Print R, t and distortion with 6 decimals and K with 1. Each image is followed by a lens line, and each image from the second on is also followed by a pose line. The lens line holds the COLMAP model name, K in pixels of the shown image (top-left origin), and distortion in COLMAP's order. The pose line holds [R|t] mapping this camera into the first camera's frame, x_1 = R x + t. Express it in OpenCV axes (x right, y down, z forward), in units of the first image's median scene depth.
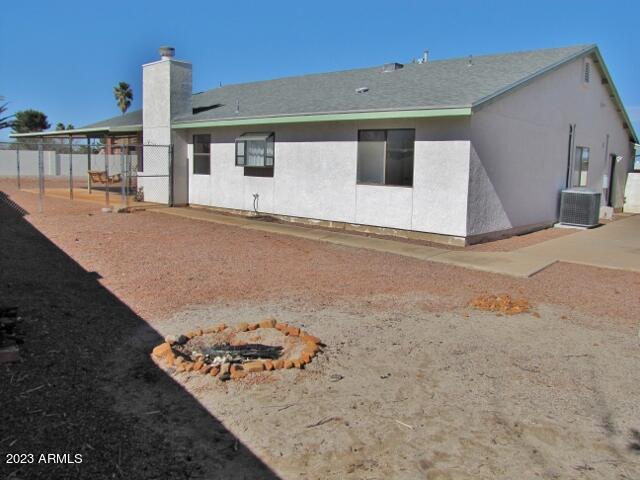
lens RADIAL K [[531.6, 0, 333.6], [0, 531.6, 231.9], [0, 0, 1]] dist [-0.171661, 0.141643]
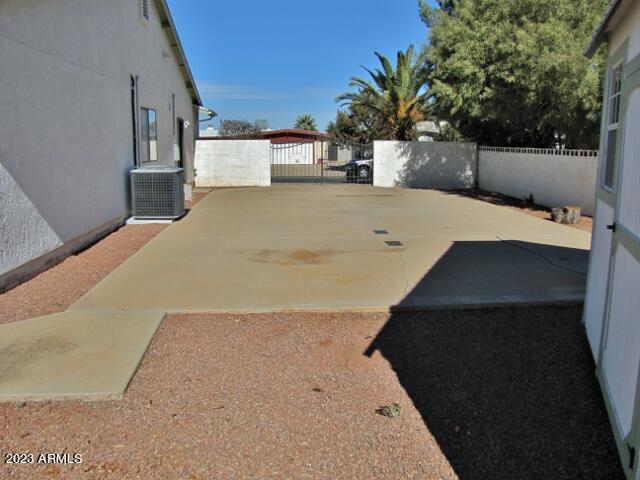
lens RADIAL K [[531.6, 0, 333.6], [0, 531.6, 231.9], [0, 0, 1]] dist [-0.171661, 0.141643]
pose [[0.680456, -0.147687, 0.717753, 0.110415], [0.109110, 0.988981, 0.100056, -0.036237], [-0.724621, 0.010230, 0.689072, 0.305895]]
